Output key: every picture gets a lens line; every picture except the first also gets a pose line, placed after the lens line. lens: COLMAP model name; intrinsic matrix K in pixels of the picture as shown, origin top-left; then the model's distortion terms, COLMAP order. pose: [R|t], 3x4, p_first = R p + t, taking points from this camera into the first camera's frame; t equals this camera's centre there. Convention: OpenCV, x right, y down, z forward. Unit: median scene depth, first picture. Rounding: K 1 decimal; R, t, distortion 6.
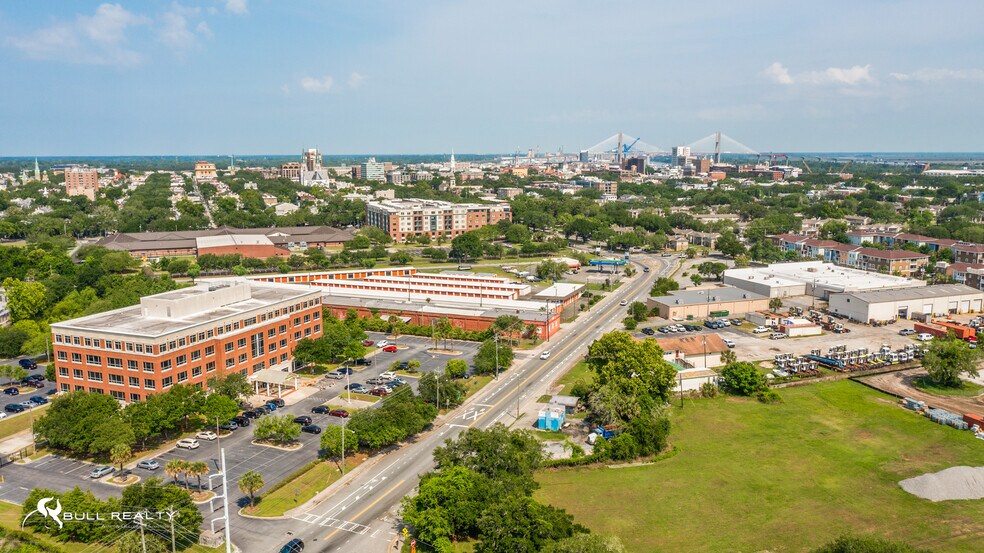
lens RADIAL K [[783.9, 0, 439.2], [0, 783.9, 297.4], [0, 0, 1]] dist [-0.009040, 0.003790]
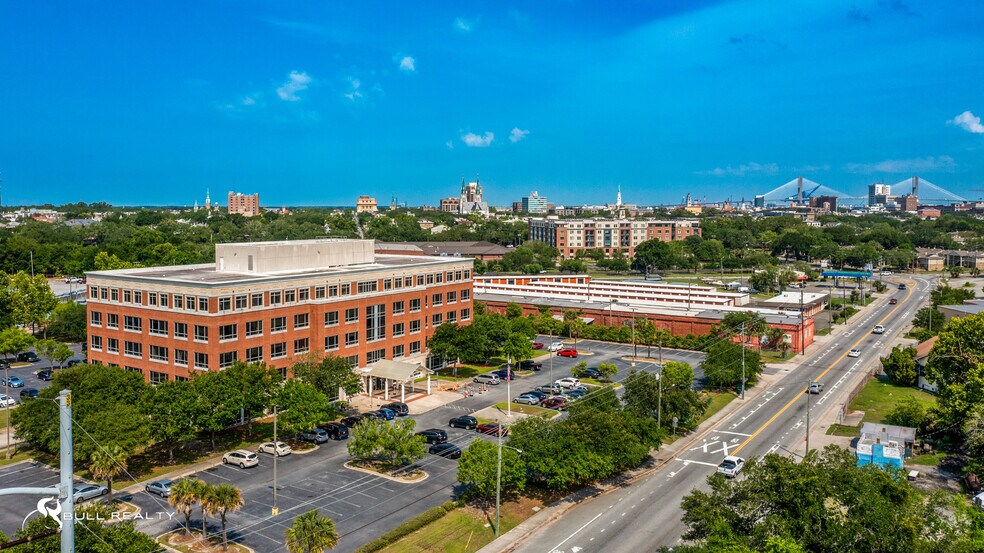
lens RADIAL K [[783.9, 0, 441.2], [0, 783.9, 234.3], [0, 0, 1]] dist [-0.009040, 0.003790]
pose [[0.980204, 0.012938, -0.197565, -0.041951], [-0.041167, 0.989372, -0.139458, 0.072975], [0.193661, 0.144831, 0.970319, 0.326821]]
